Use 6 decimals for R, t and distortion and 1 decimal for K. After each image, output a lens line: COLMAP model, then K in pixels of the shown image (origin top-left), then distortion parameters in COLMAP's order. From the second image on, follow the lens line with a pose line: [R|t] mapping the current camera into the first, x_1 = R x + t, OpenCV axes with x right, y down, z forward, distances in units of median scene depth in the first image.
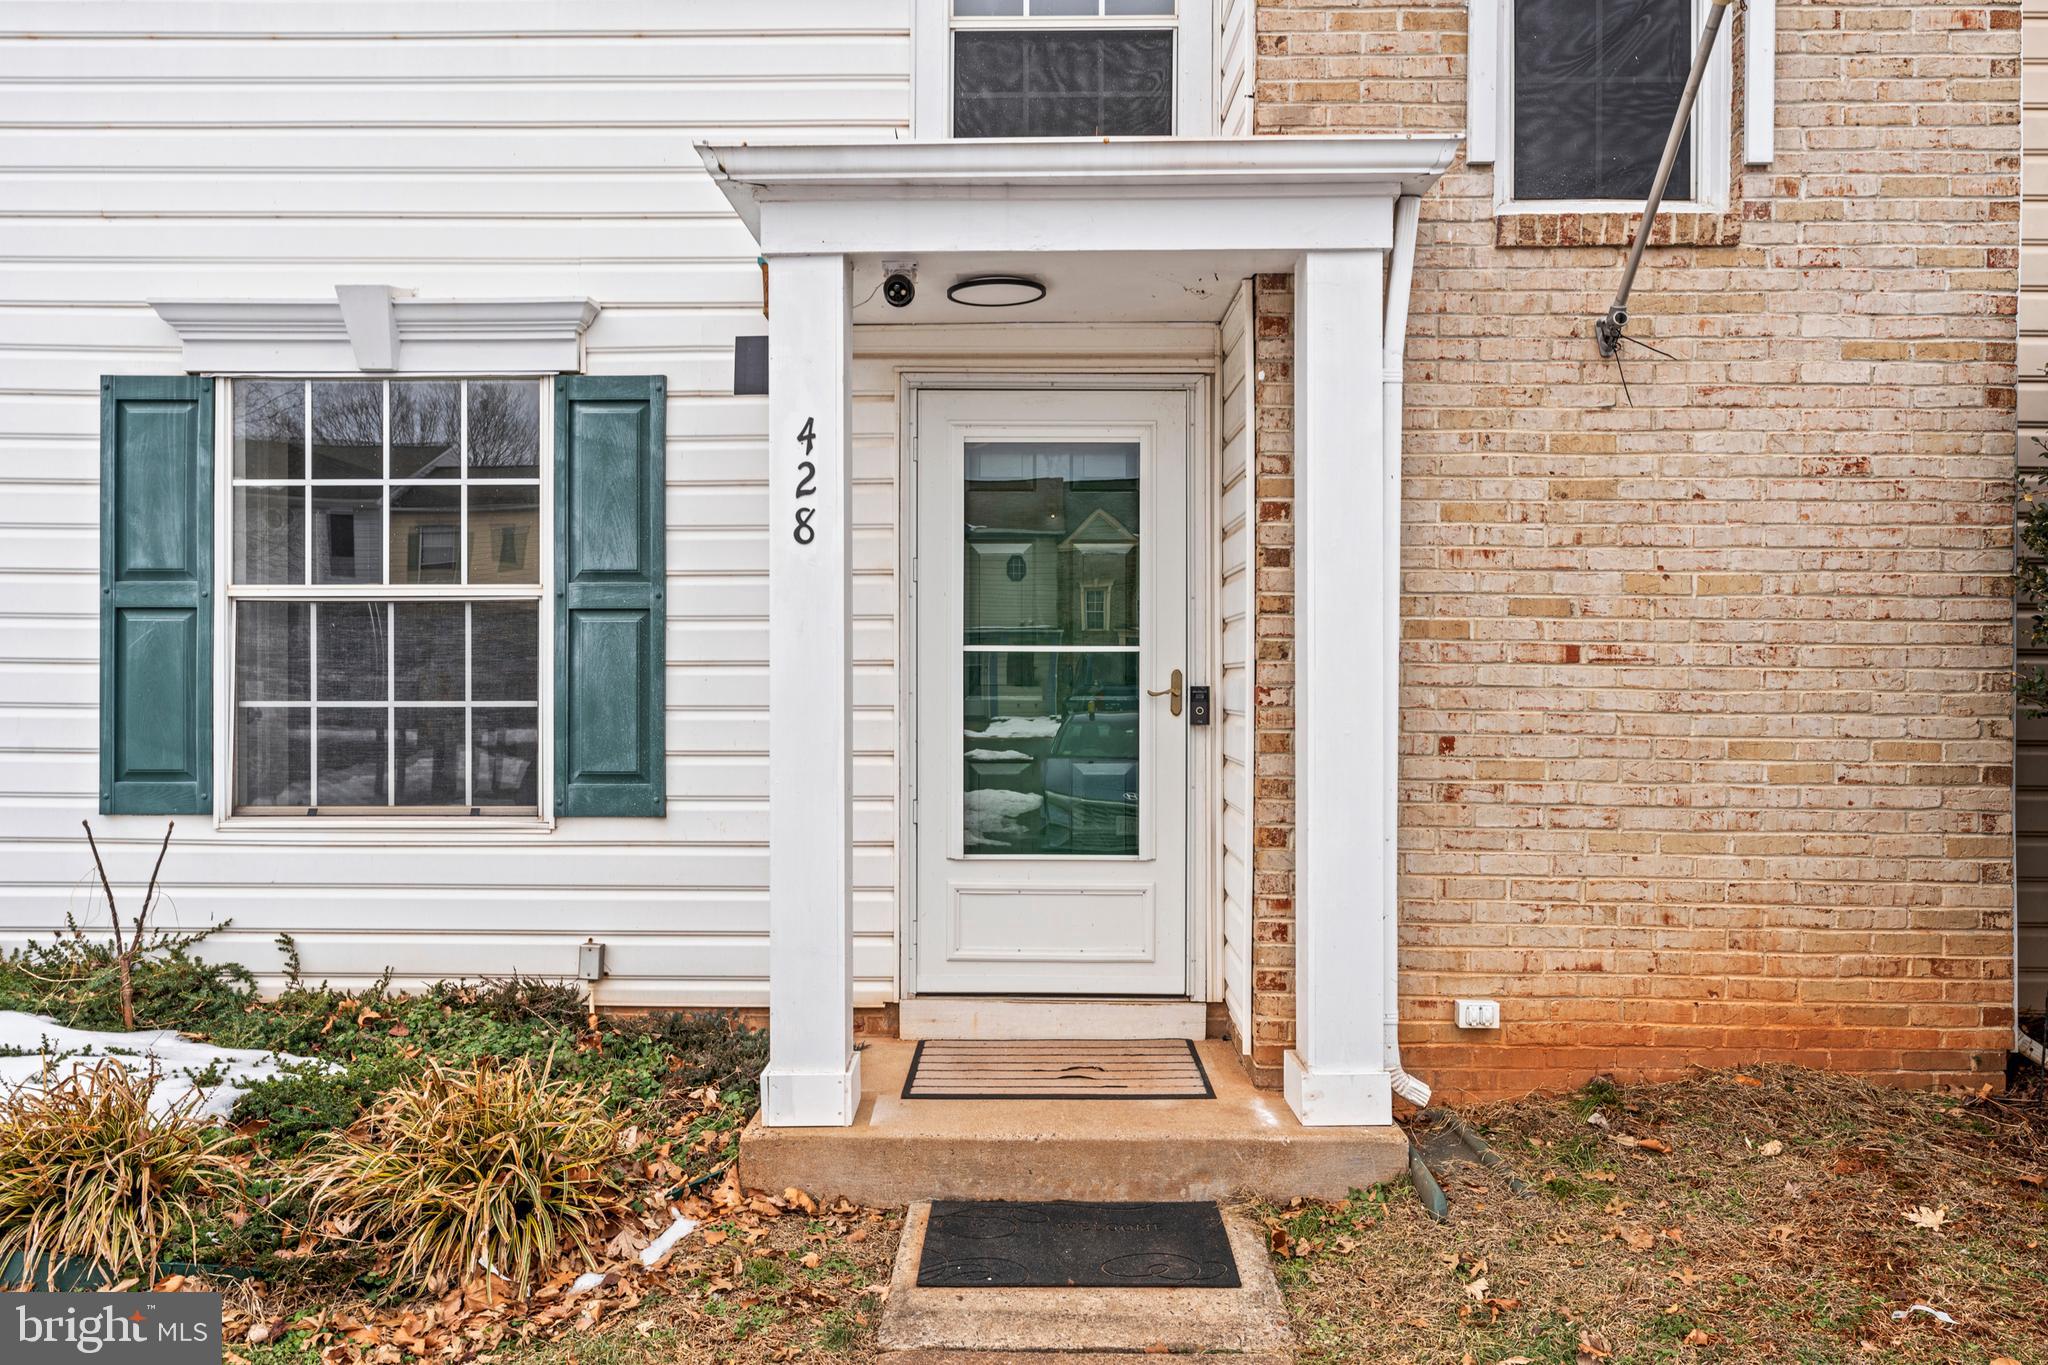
lens RADIAL K [[1371.0, 0, 1041.0], [0, 1371.0, 684.7], [0, 0, 1]] dist [0.001296, -0.002870]
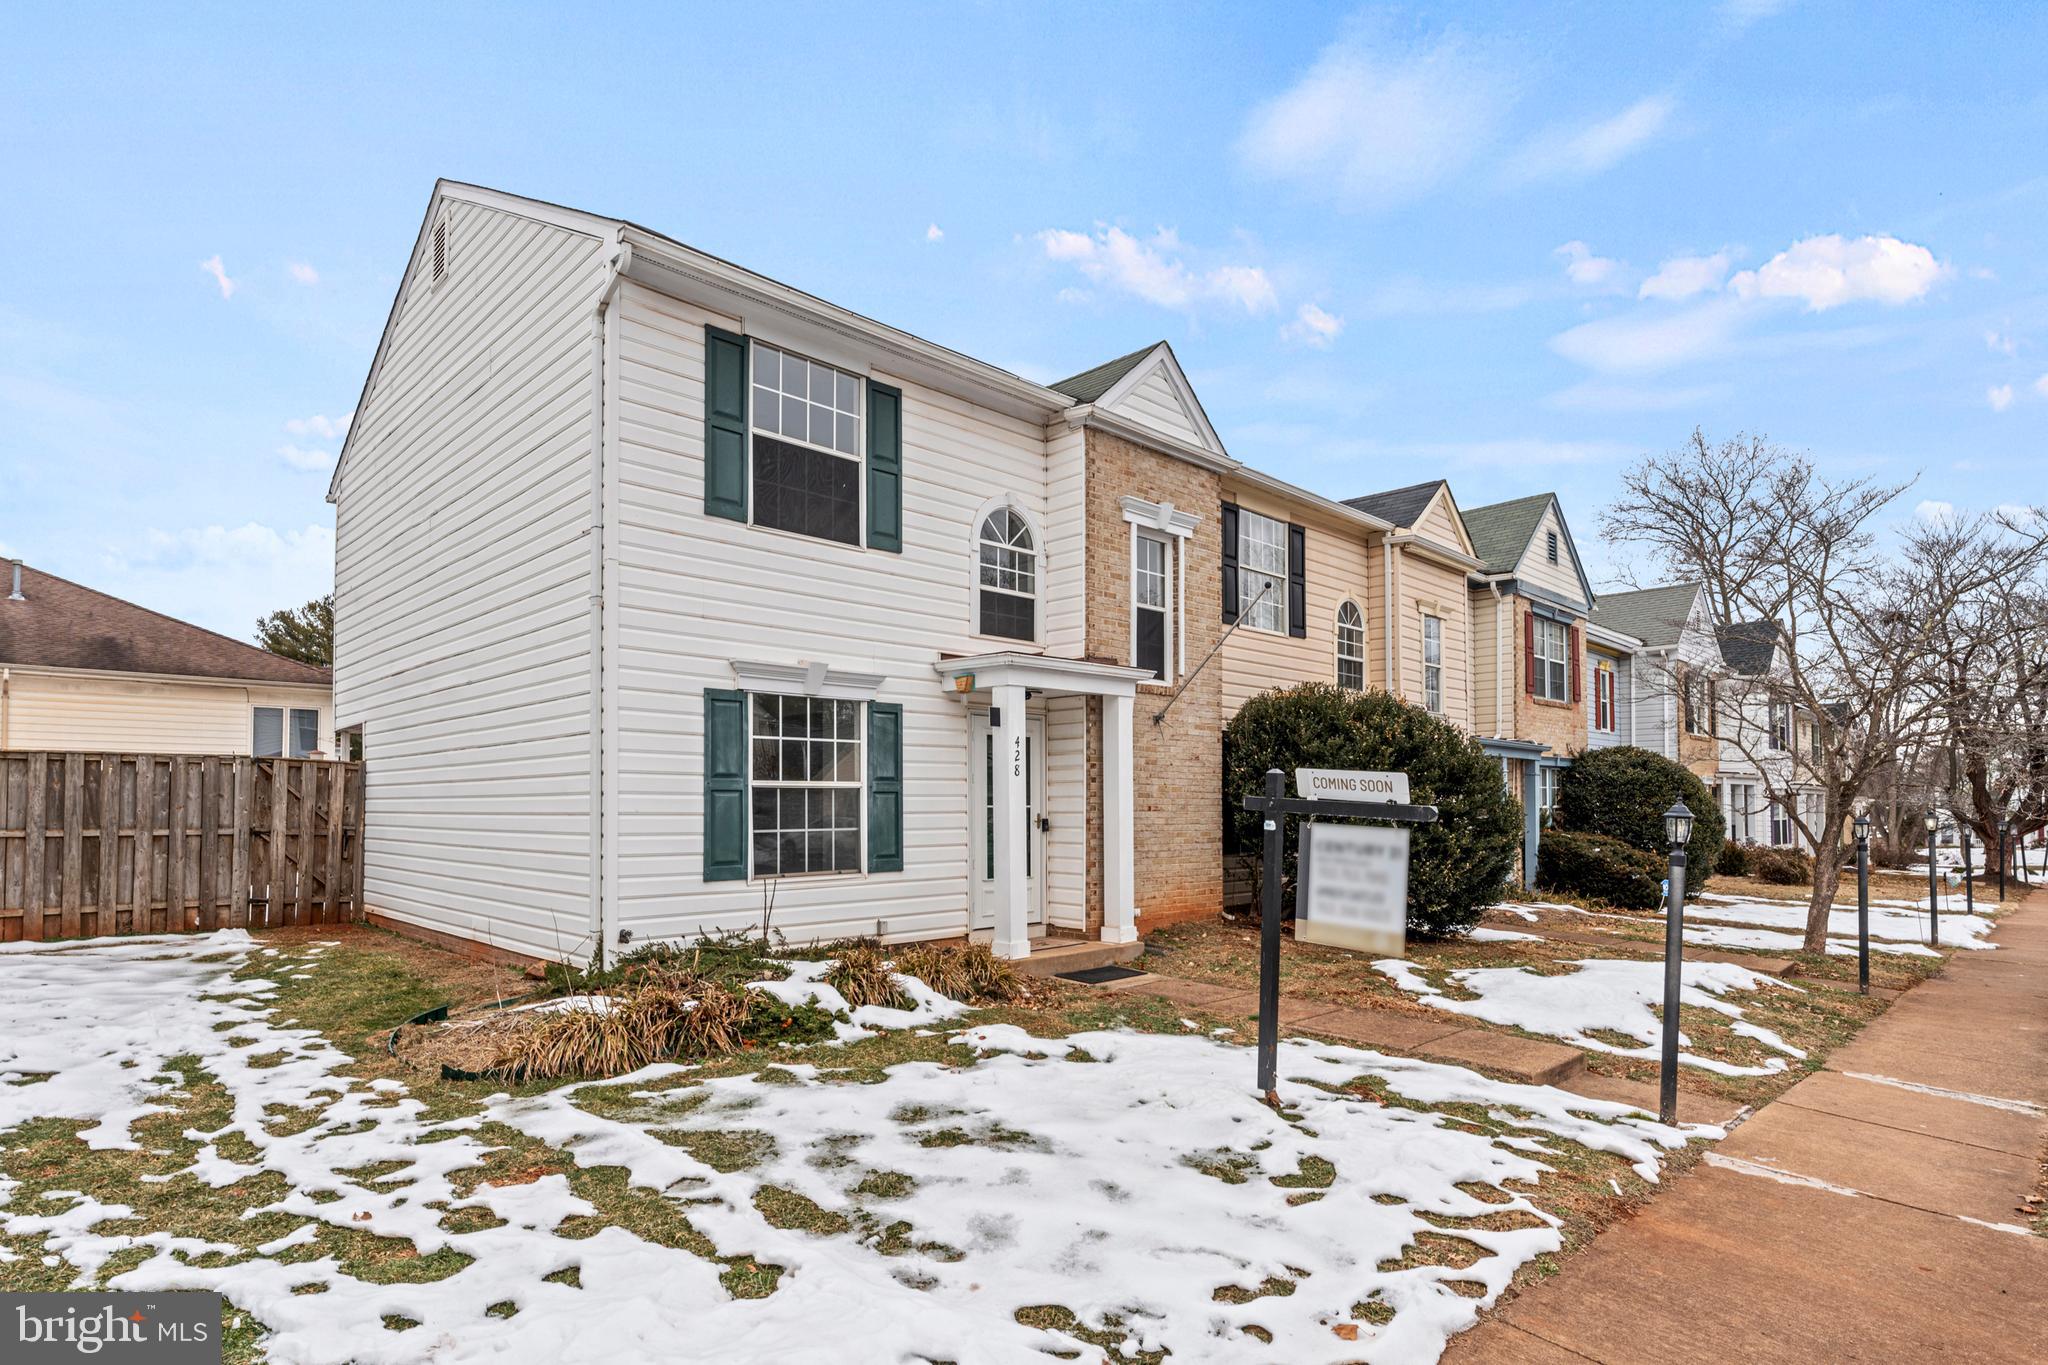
lens RADIAL K [[1060.0, 0, 1070.8], [0, 1060.0, 786.6], [0, 0, 1]] dist [0.003991, -0.000359]
pose [[0.684243, 0.010125, 0.729184, -1.731546], [0.008752, 0.999718, -0.022094, -0.019792], [-0.729202, 0.021499, 0.683961, -0.713718]]
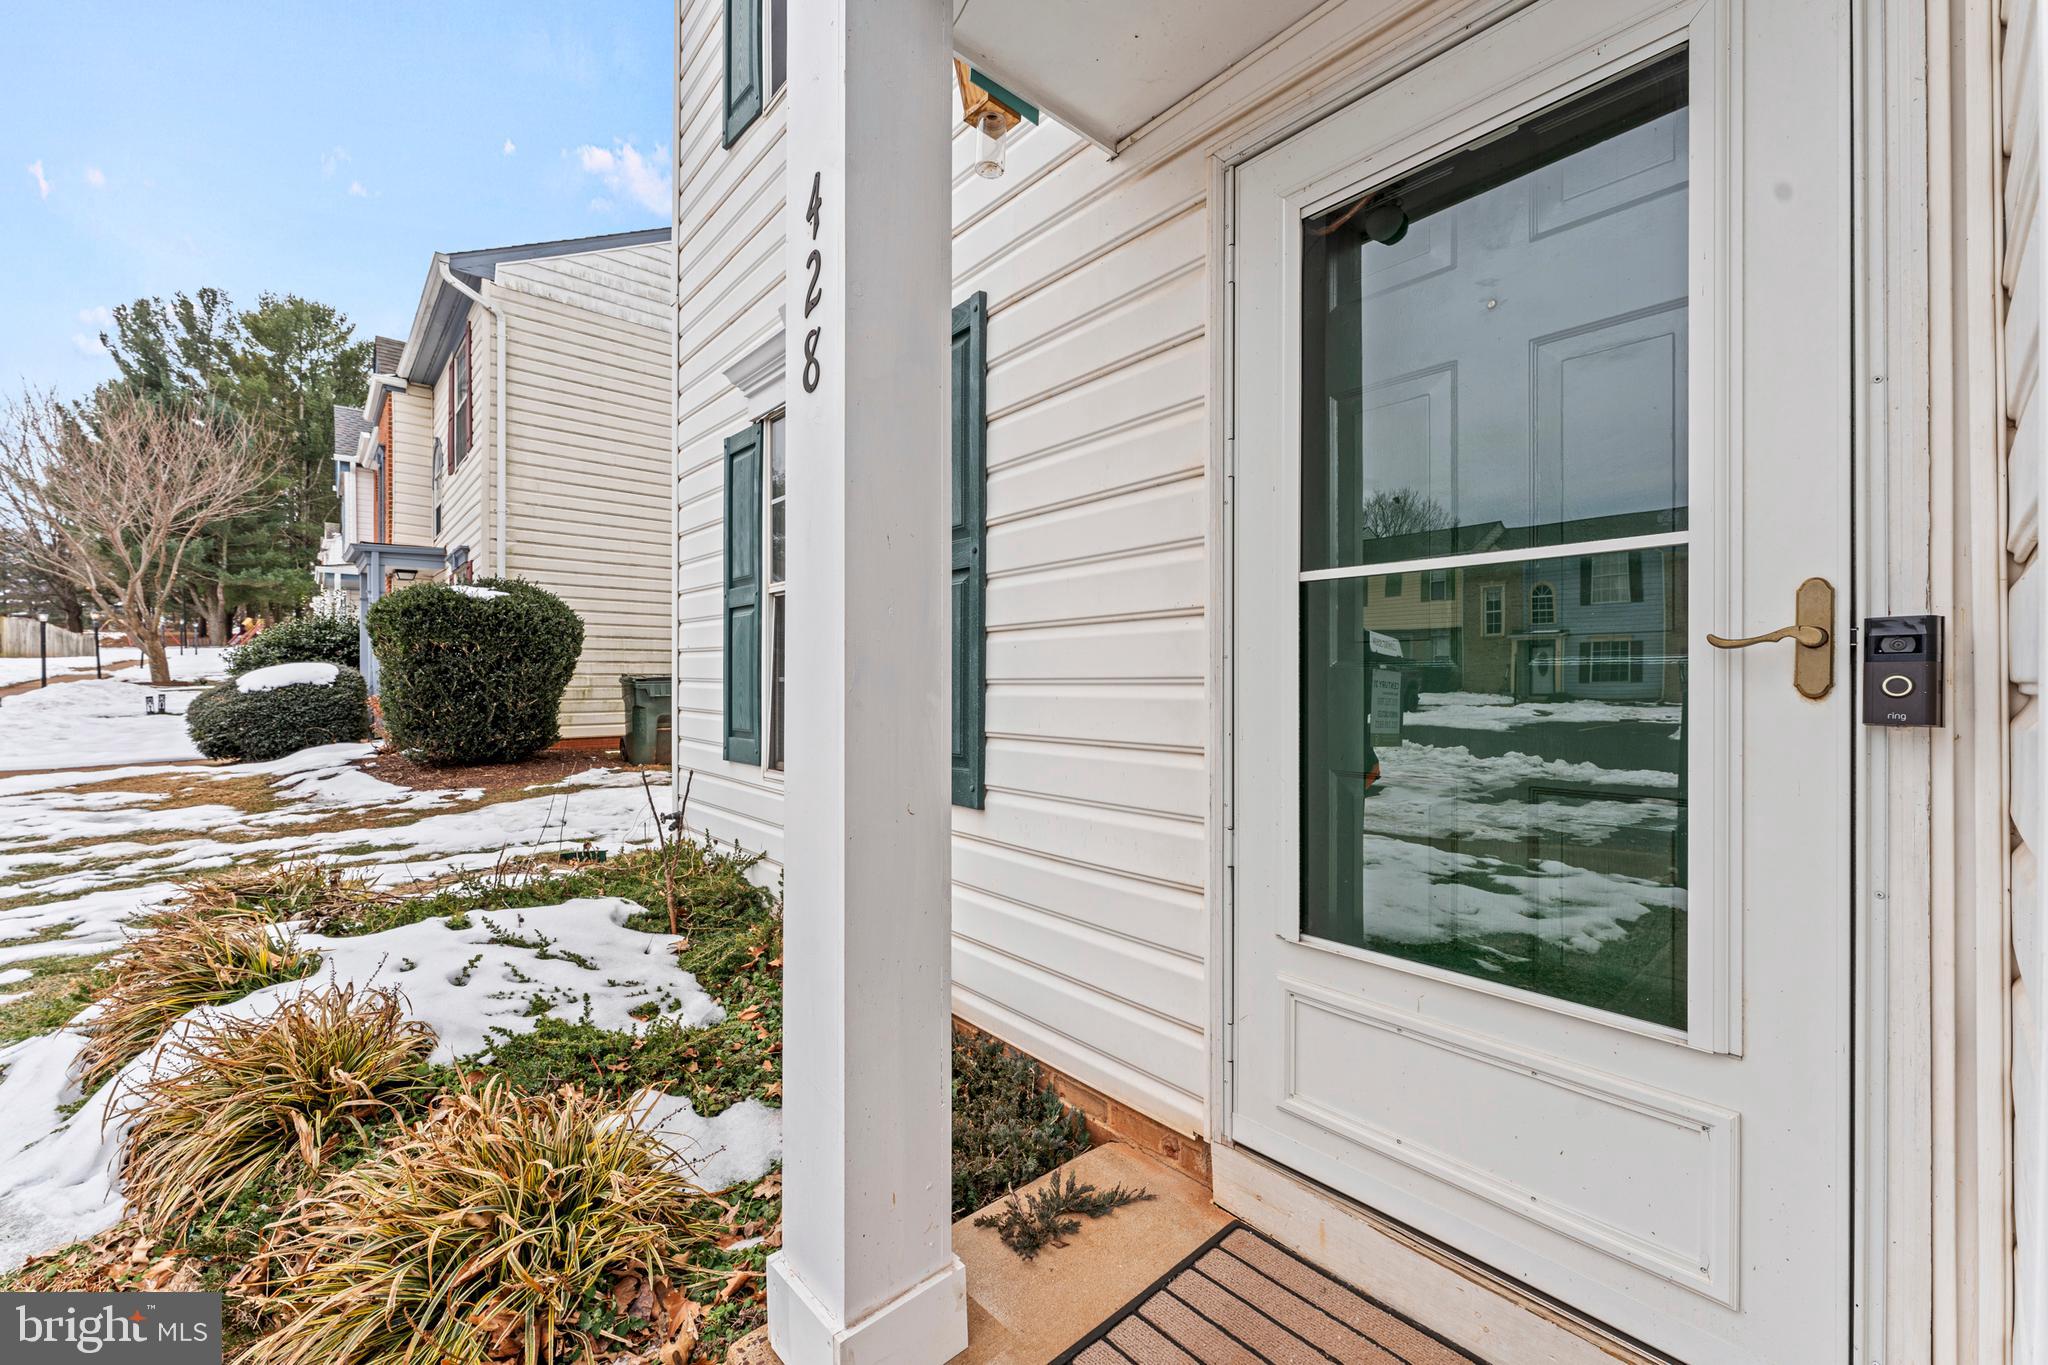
lens RADIAL K [[824.0, 0, 1017.5], [0, 824.0, 685.2], [0, 0, 1]] dist [-0.000702, -0.000140]
pose [[0.652629, 0.001119, -0.757677, 0.142899], [-0.004492, 0.999987, -0.002393, 0.022852], [0.757664, 0.004965, 0.652626, 0.766979]]
